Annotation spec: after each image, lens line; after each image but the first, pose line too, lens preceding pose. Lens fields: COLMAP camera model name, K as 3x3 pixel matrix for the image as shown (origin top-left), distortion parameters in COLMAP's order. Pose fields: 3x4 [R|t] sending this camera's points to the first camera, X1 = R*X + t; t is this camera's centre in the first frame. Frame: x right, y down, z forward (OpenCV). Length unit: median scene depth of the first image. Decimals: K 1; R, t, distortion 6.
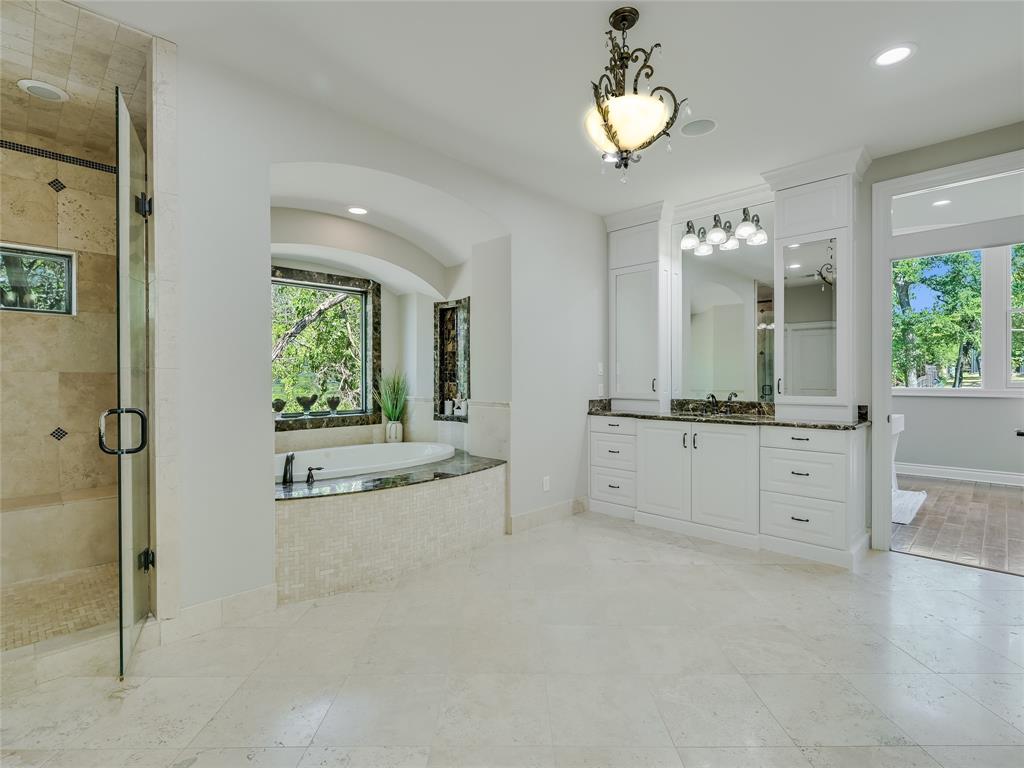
lens RADIAL K [[498.0, 0, 503.5], [0, 498.0, 383.4], [0, 0, 1]] dist [-0.004834, 0.005931]
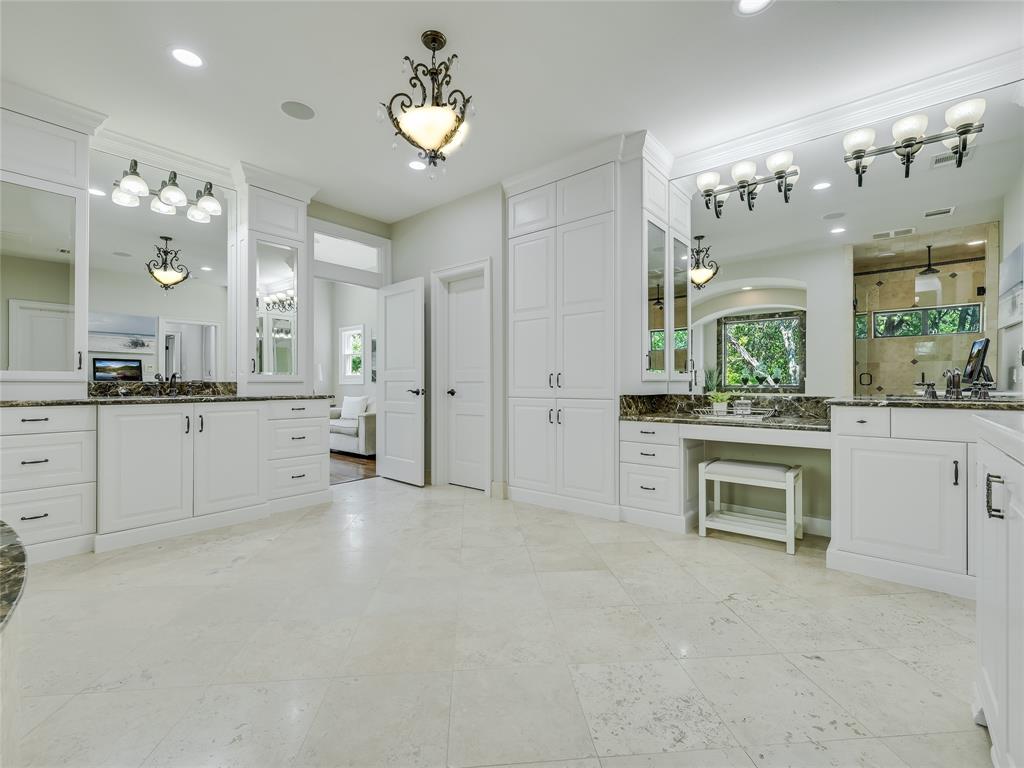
lens RADIAL K [[472.4, 0, 502.8], [0, 472.4, 382.0], [0, 0, 1]] dist [0.005489, 0.000913]
pose [[-0.095058, 0.007146, 0.995446, -0.547455], [0.006283, 0.999959, -0.006579, 0.053481], [-0.995452, 0.005629, -0.095099, 0.577736]]
